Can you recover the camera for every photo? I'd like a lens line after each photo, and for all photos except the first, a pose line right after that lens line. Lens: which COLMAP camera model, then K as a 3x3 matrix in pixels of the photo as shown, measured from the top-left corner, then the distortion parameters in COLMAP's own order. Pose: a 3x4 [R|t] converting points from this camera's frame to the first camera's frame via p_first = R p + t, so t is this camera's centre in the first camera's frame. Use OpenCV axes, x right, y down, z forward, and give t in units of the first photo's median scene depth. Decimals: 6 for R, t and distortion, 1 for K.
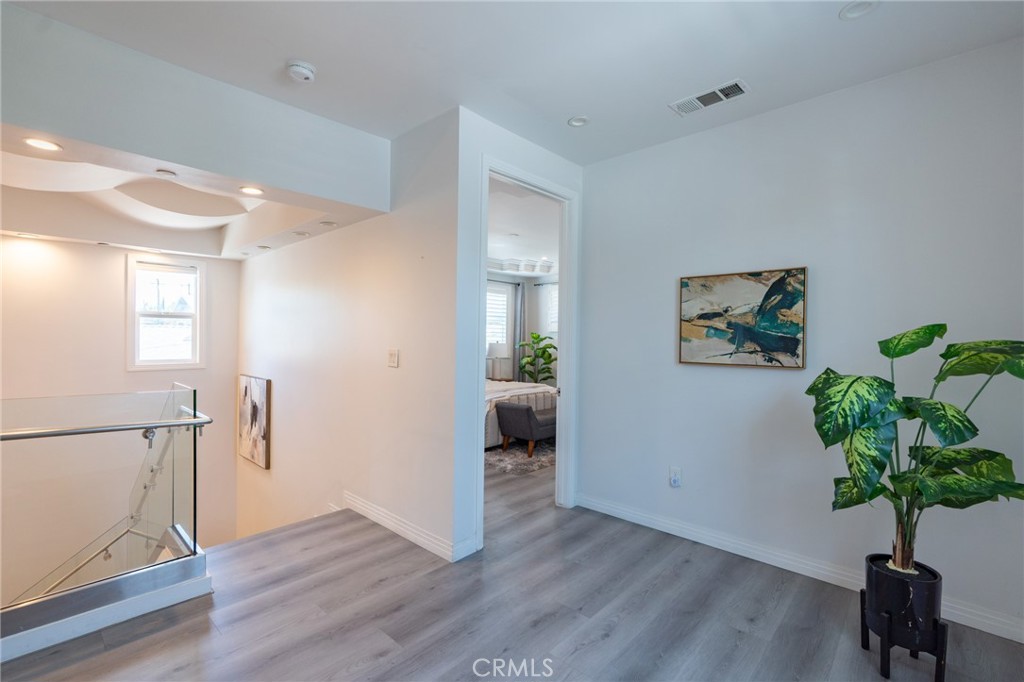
lens RADIAL K [[458.1, 0, 508.5], [0, 458.1, 341.0], [0, 0, 1]] dist [-0.013185, 0.005415]
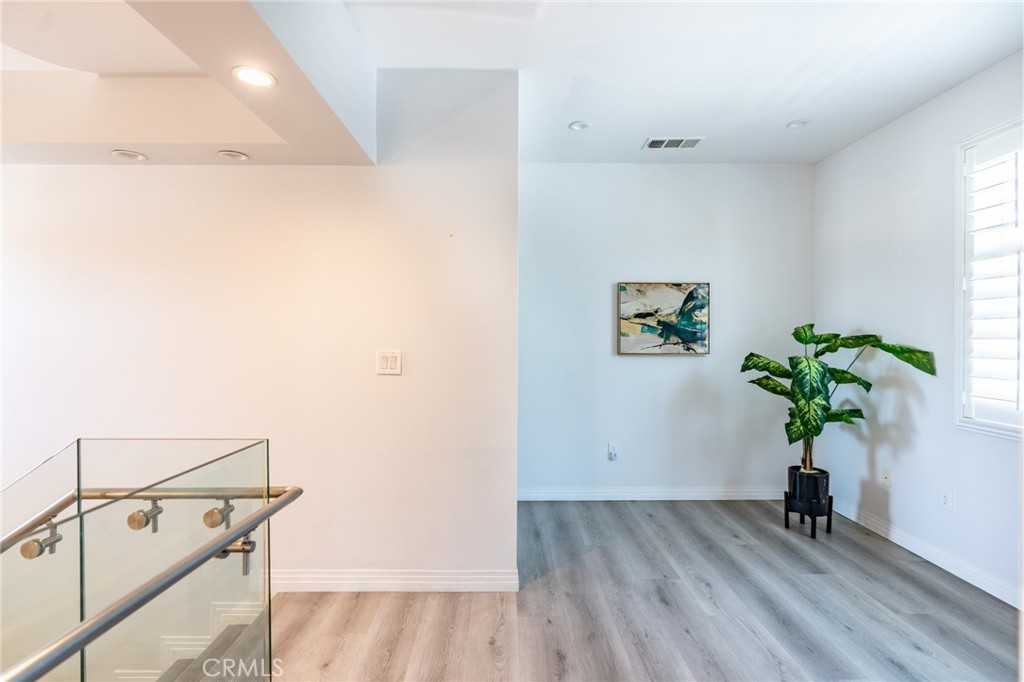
lens RADIAL K [[458.1, 0, 508.5], [0, 458.1, 341.0], [0, 0, 1]] dist [-0.013185, 0.005415]
pose [[0.723940, -0.017726, 0.689635, -0.728145], [0.011726, 0.999842, 0.013390, -0.006602], [-0.689763, -0.001607, 0.724033, 0.377740]]
